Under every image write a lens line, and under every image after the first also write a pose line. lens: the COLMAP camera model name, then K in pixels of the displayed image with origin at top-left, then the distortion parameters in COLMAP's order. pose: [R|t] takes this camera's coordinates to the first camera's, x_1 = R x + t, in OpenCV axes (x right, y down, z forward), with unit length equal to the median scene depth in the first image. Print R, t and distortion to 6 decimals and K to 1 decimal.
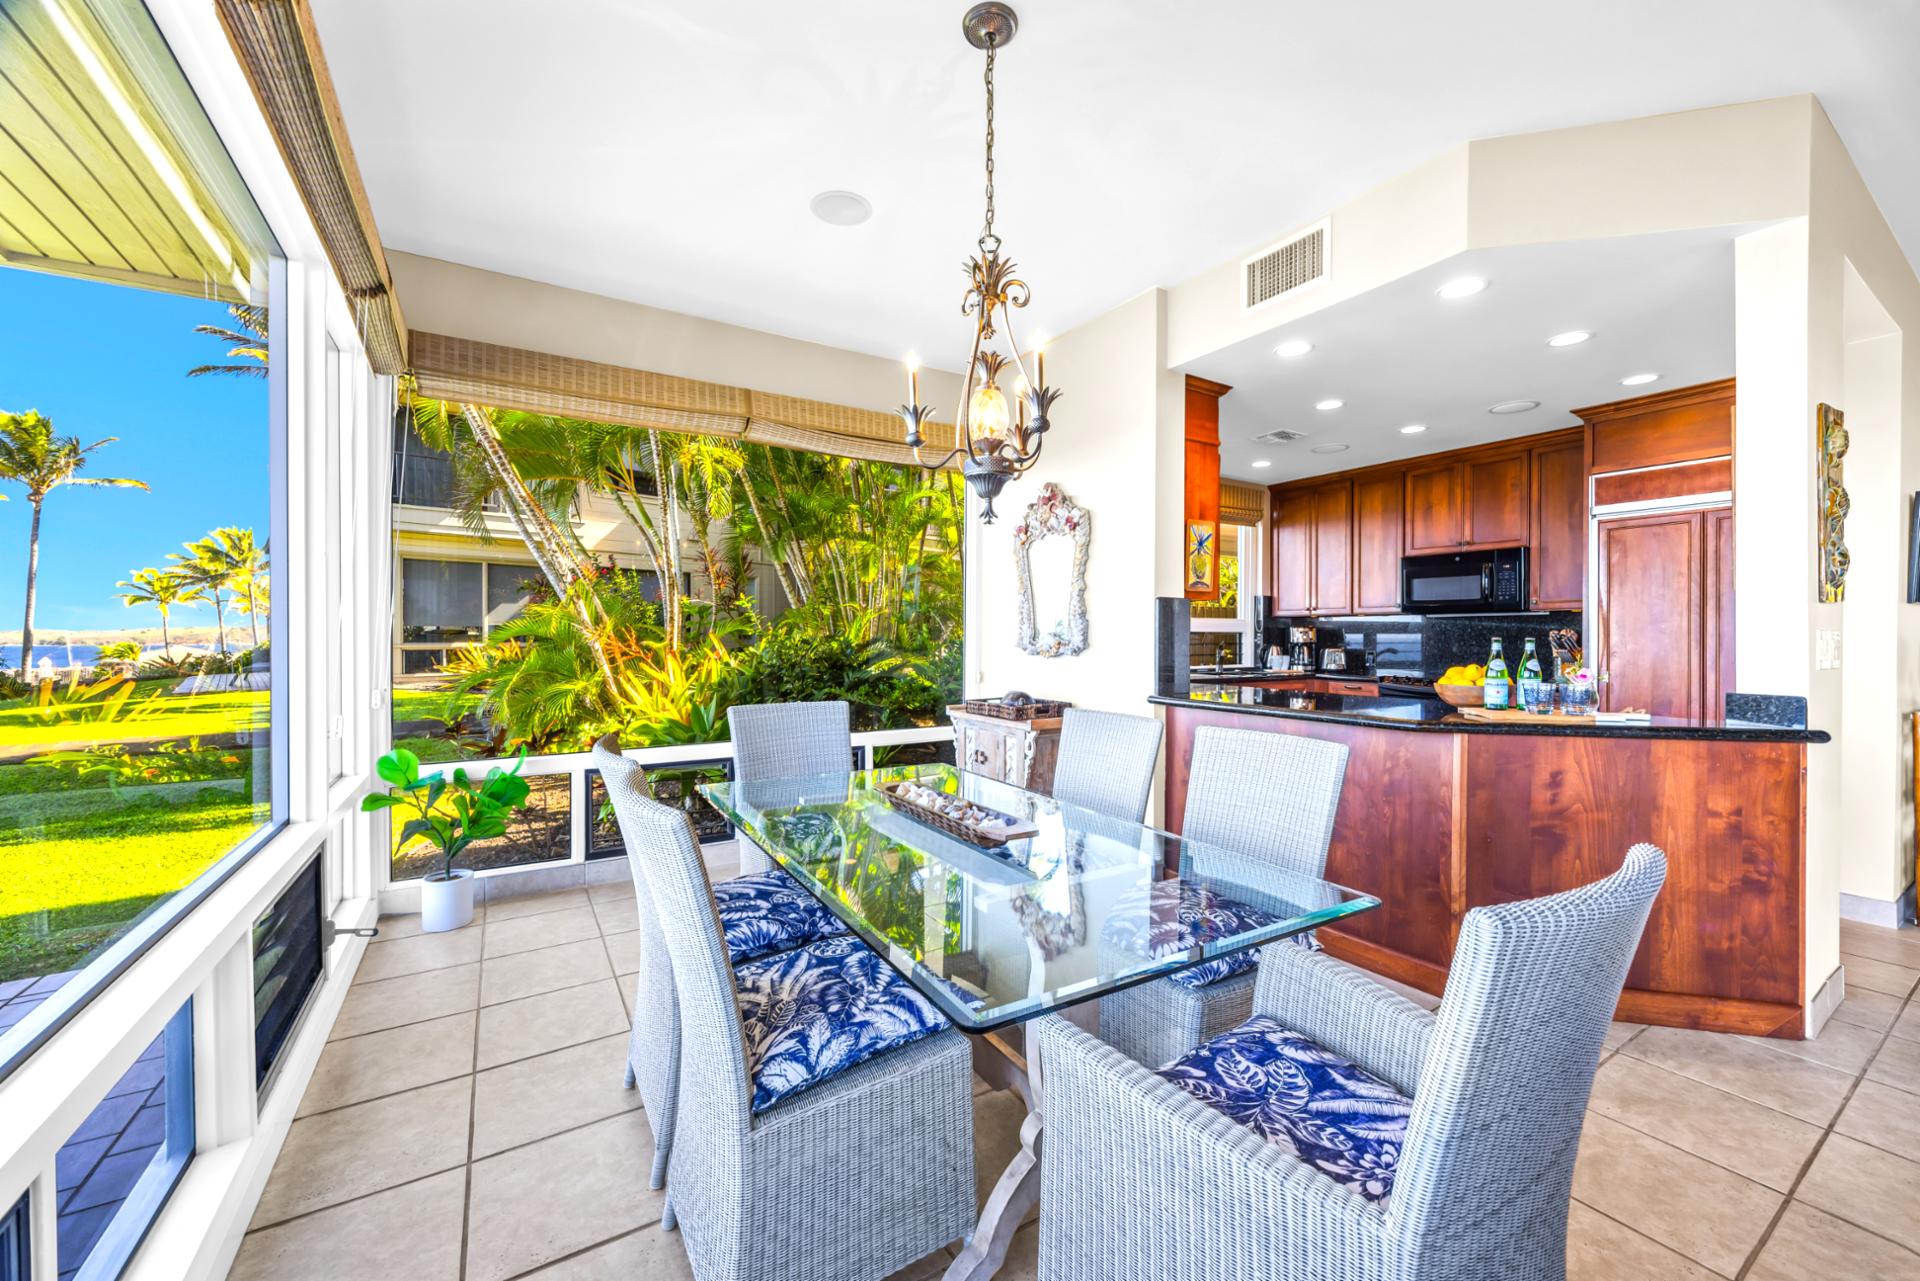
lens RADIAL K [[733.7, 0, 960.0], [0, 733.7, 640.5], [0, 0, 1]] dist [0.000488, 0.000081]
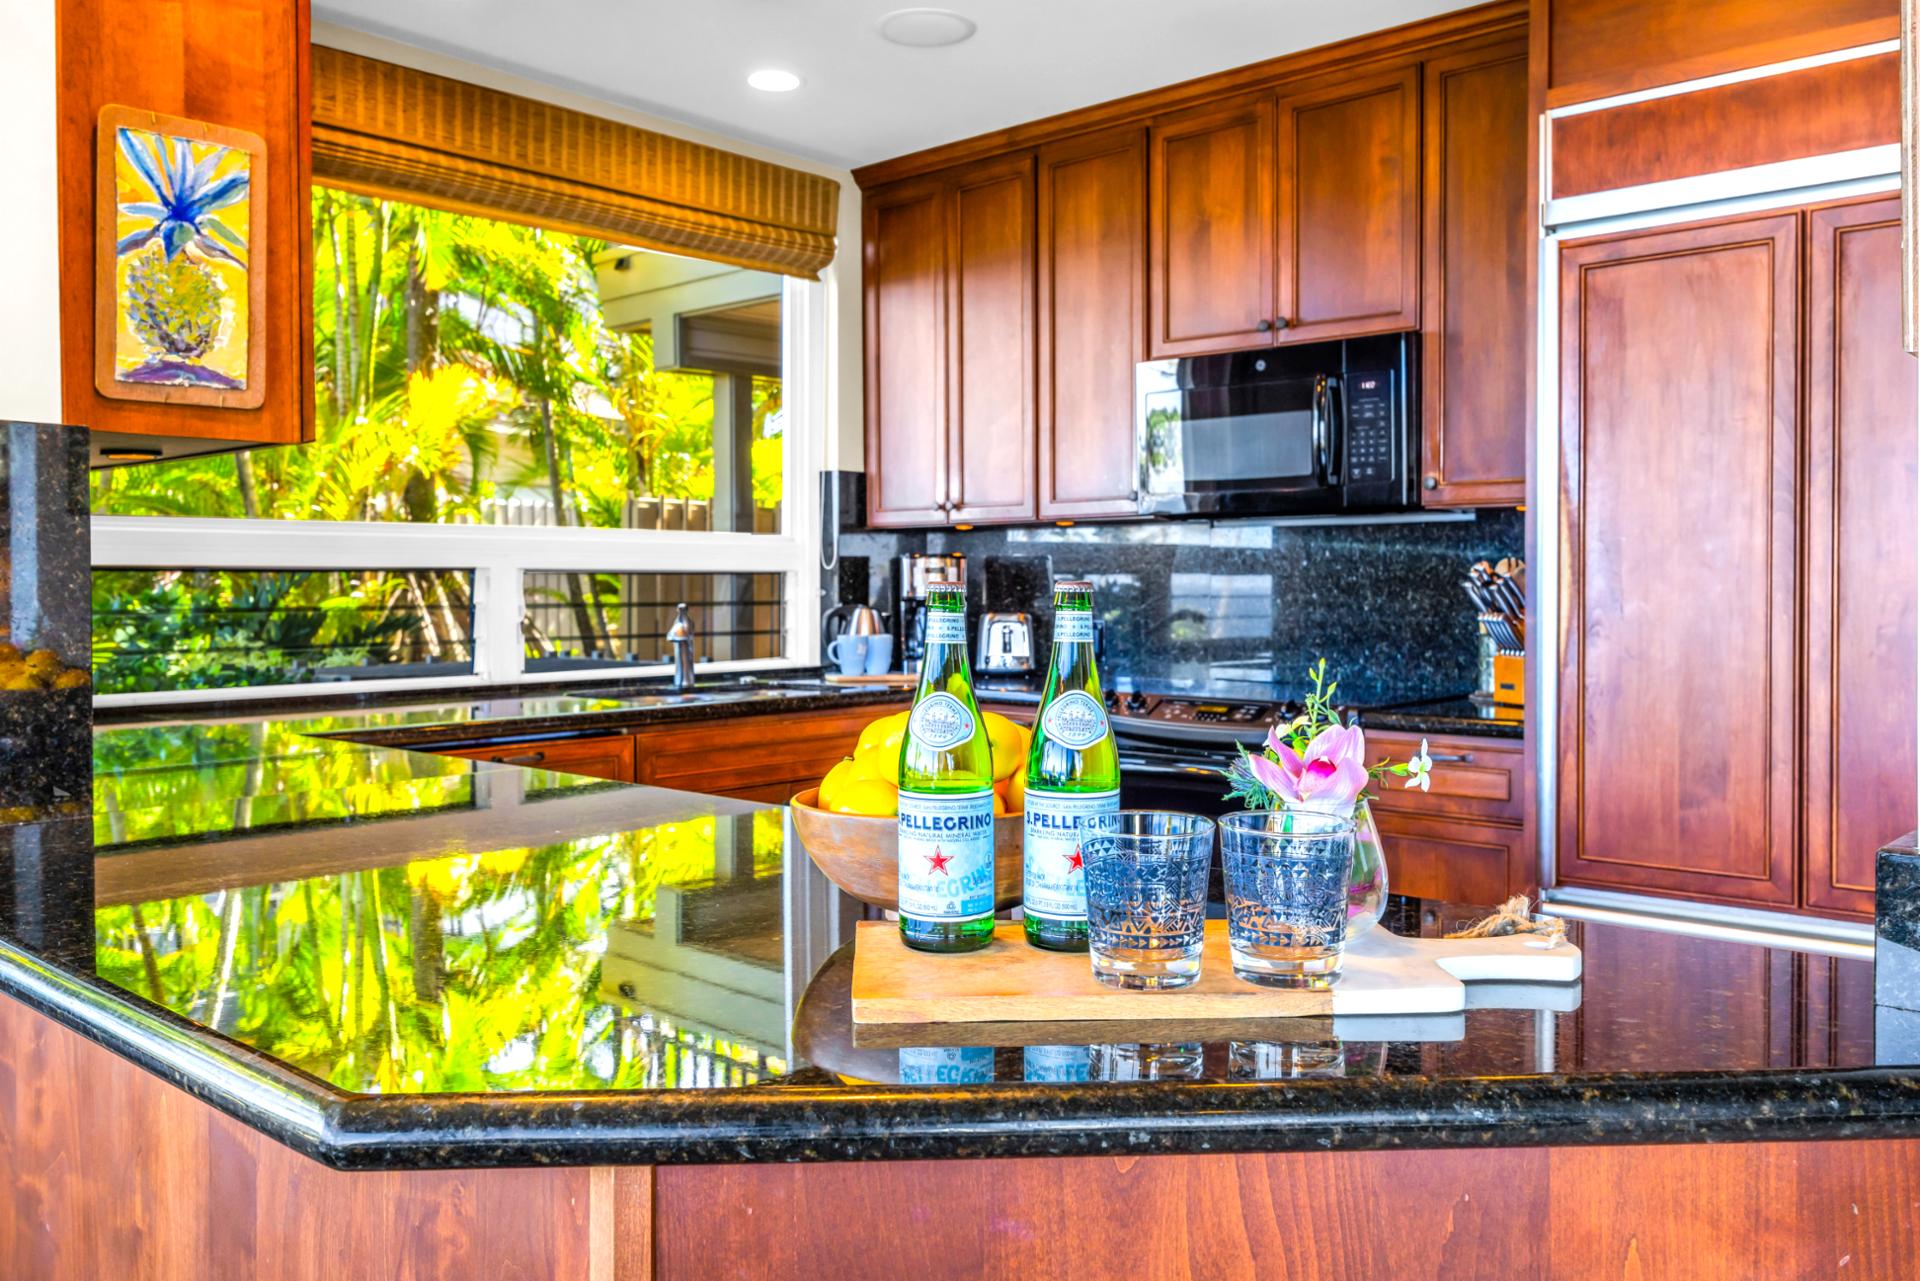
lens RADIAL K [[1519.8, 0, 963.2], [0, 1519.8, 612.5], [0, 0, 1]] dist [0.007556, 0.001577]
pose [[0.960073, -0.009238, 0.279597, 0.383903], [0.005290, 0.999875, 0.014872, -0.001197], [-0.279700, -0.012799, 0.960002, 0.374469]]
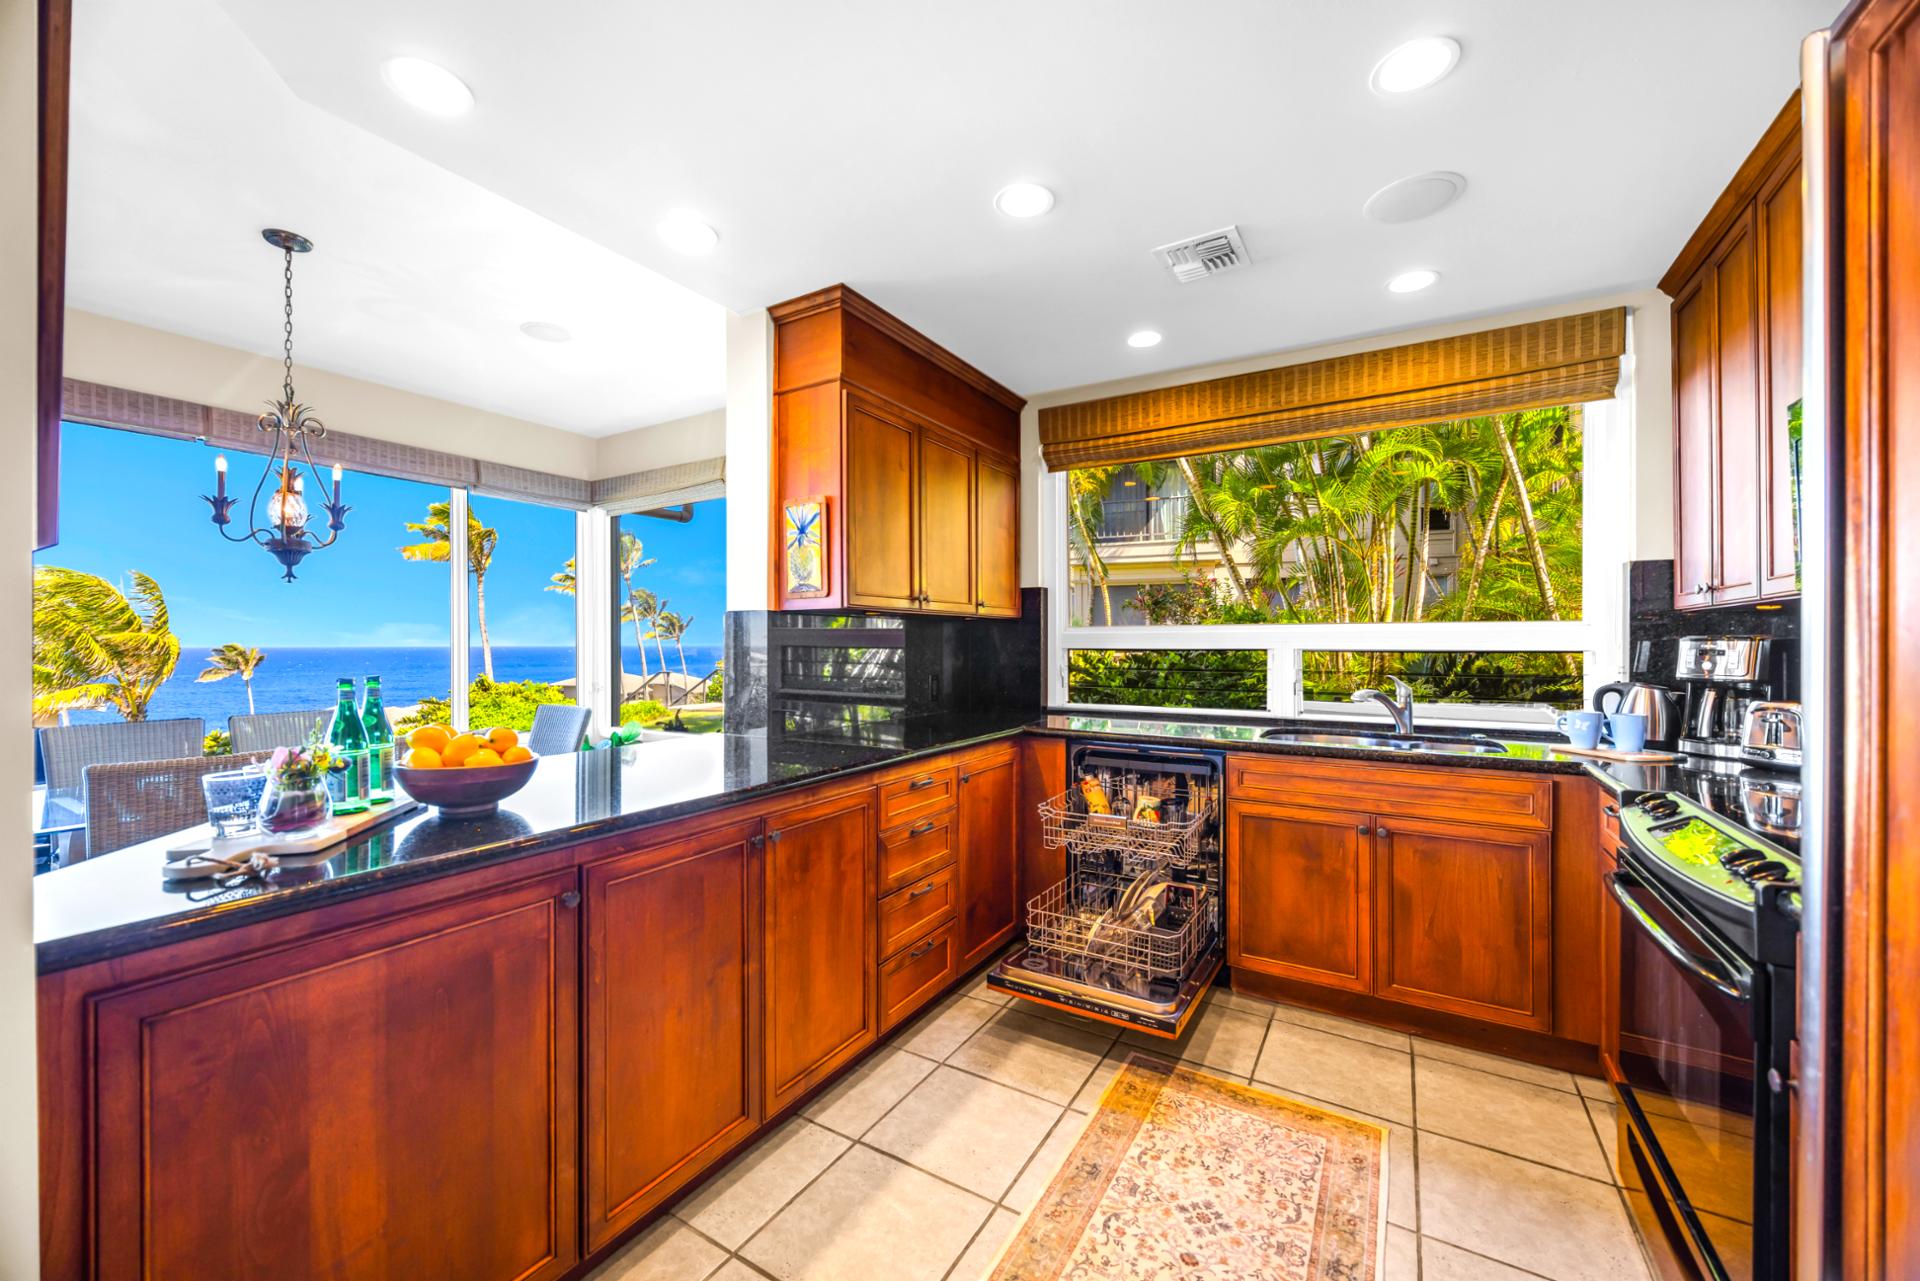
lens RADIAL K [[733.7, 0, 960.0], [0, 733.7, 640.5], [0, 0, 1]] dist [0.000488, 0.000081]
pose [[0.454686, -0.002127, -0.890649, 0.895566], [-0.004396, 0.999980, -0.004632, -0.020986], [0.890641, 0.006021, 0.454668, 0.717001]]
